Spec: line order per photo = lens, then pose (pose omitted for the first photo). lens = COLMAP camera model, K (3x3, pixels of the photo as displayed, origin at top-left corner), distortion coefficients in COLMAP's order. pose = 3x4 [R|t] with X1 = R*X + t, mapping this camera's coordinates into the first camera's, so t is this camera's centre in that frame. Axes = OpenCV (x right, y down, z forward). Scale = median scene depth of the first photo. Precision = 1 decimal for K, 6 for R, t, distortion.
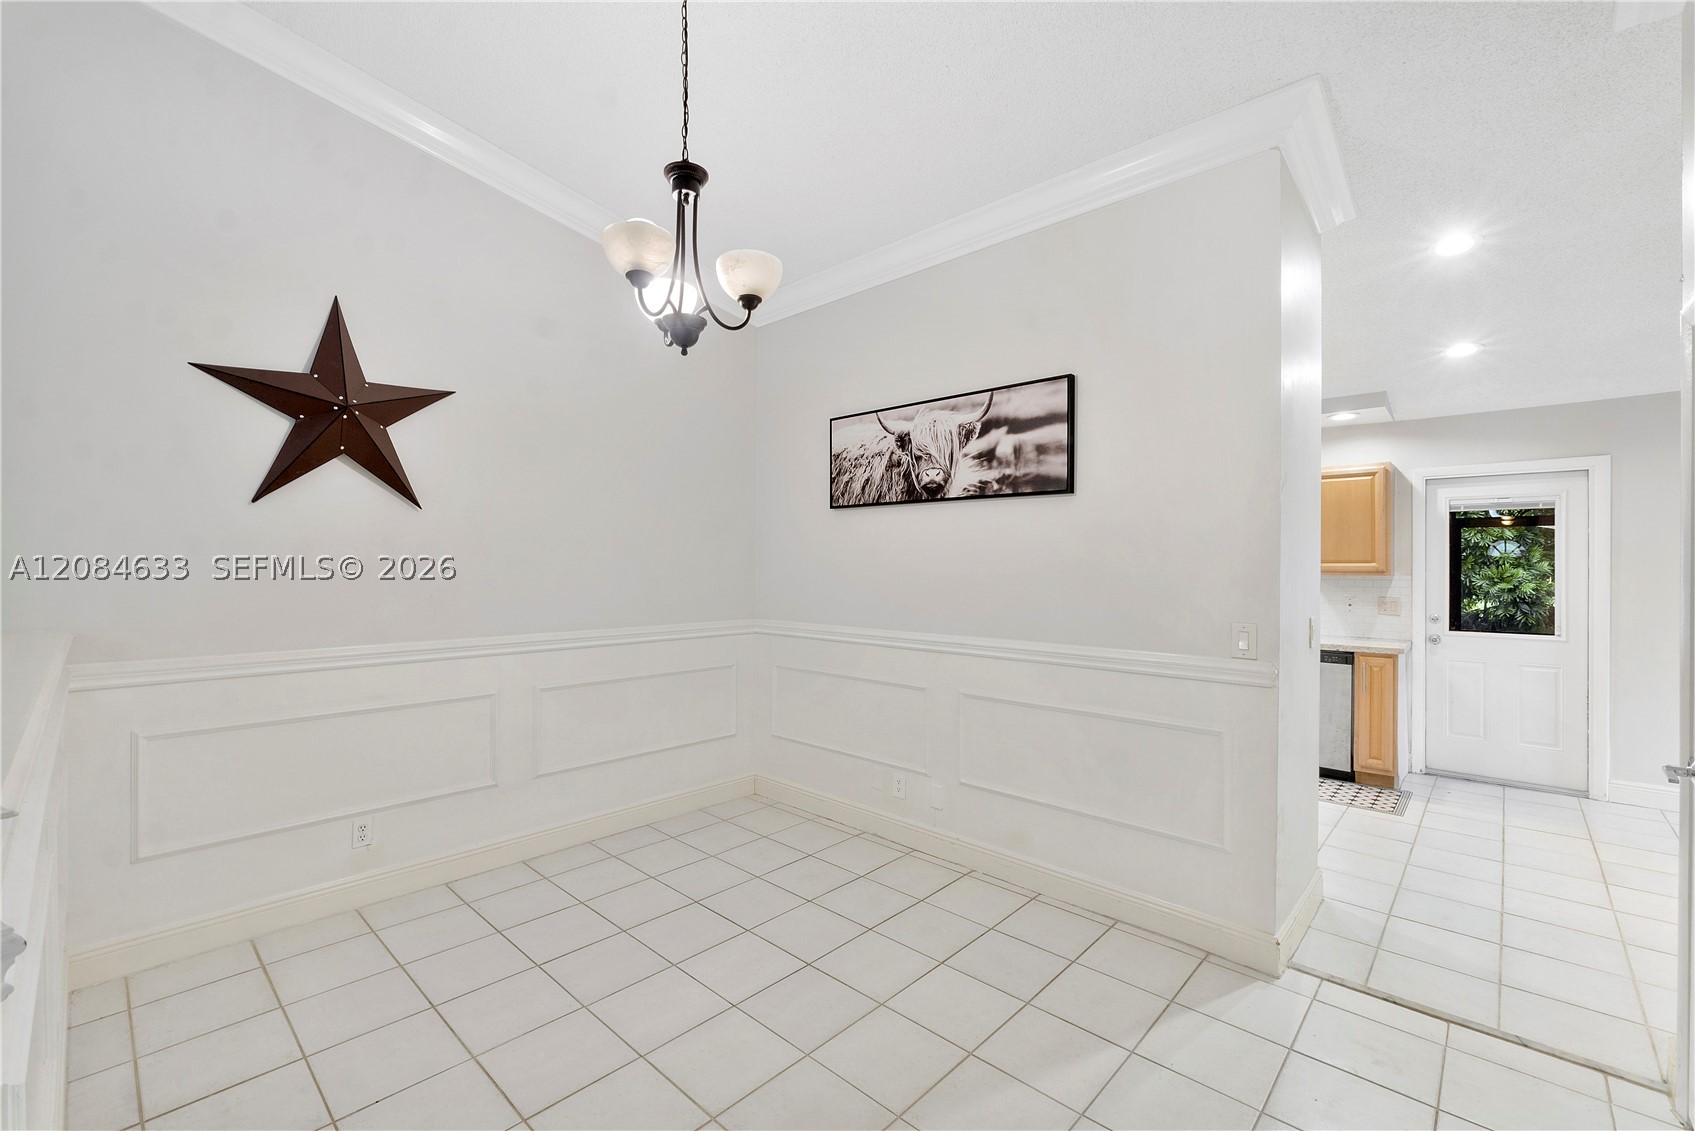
lens RADIAL K [[725.6, 0, 847.0], [0, 725.6, 566.0], [0, 0, 1]] dist [-0.009881, 0.000322]
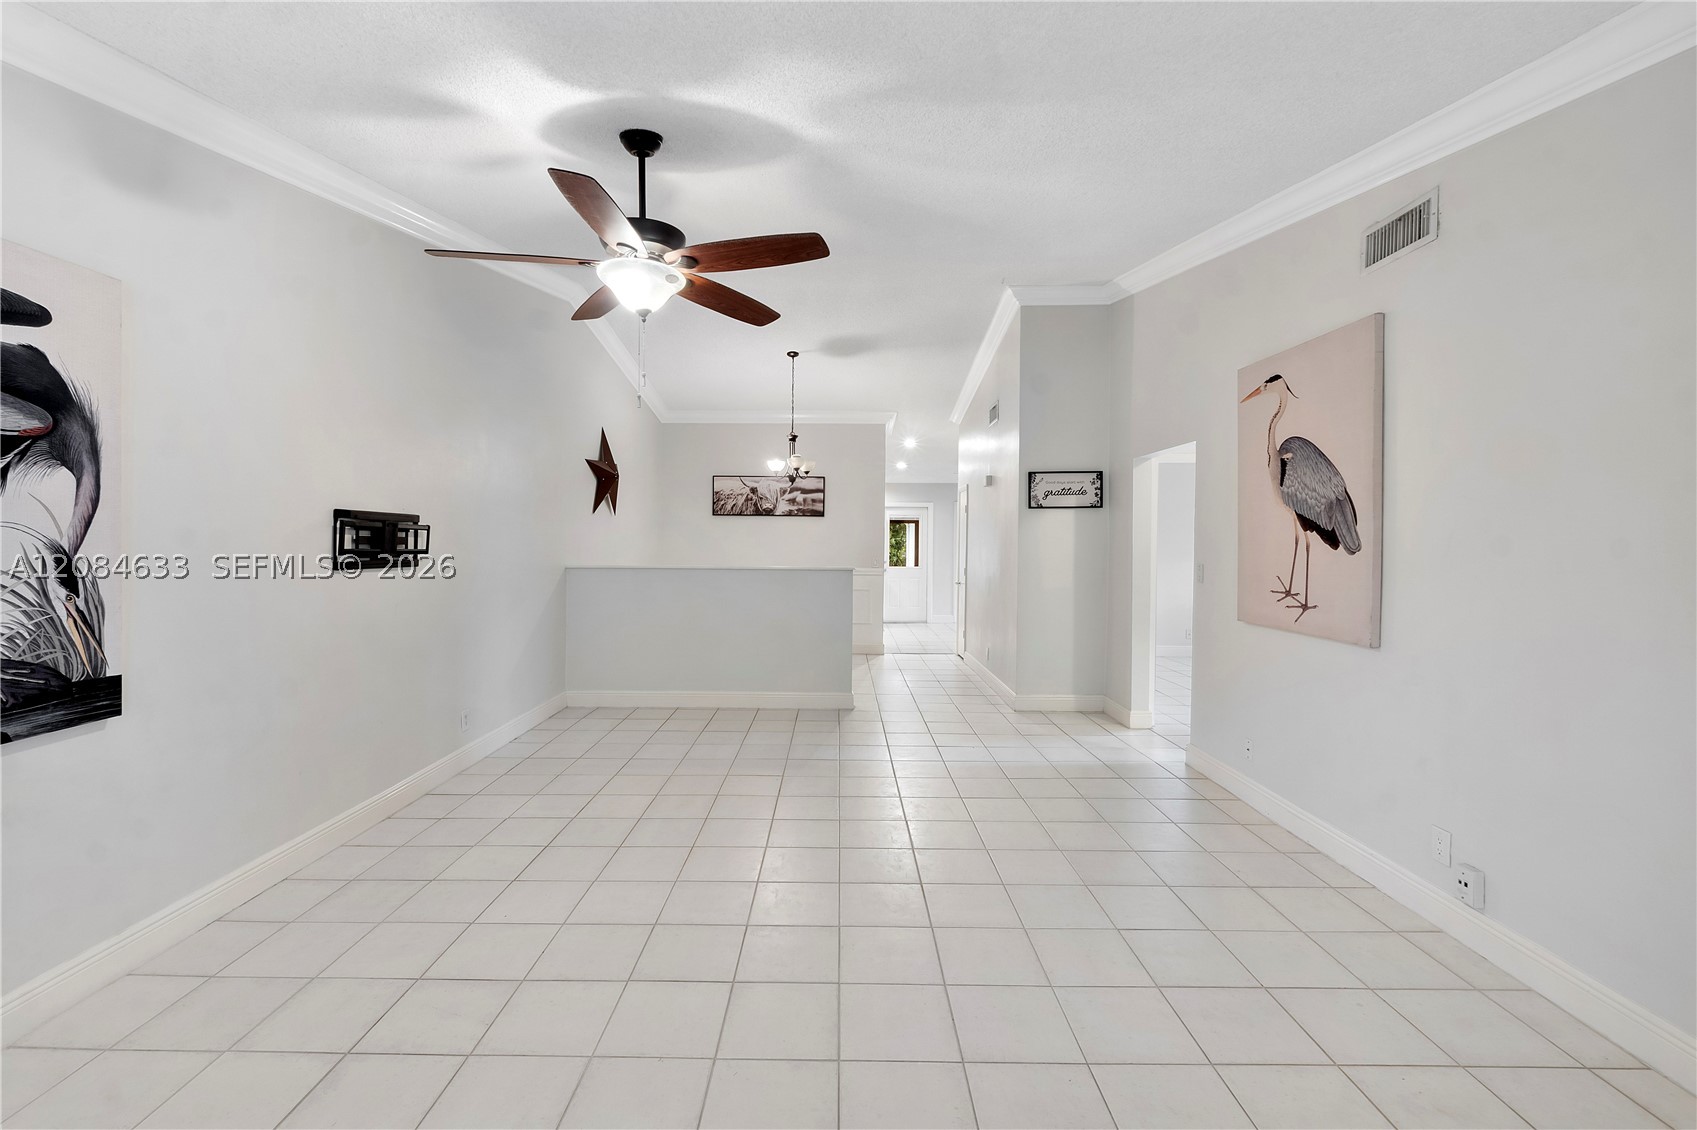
lens RADIAL K [[726.4, 0, 848.2], [0, 726.4, 554.7], [0, 0, 1]] dist [-0.009881, 0.000322]
pose [[0.727738, -0.009505, 0.685790, -1.323521], [-0.006824, 0.999754, 0.021098, -0.005773], [-0.685822, -0.020033, 0.727494, -0.989041]]
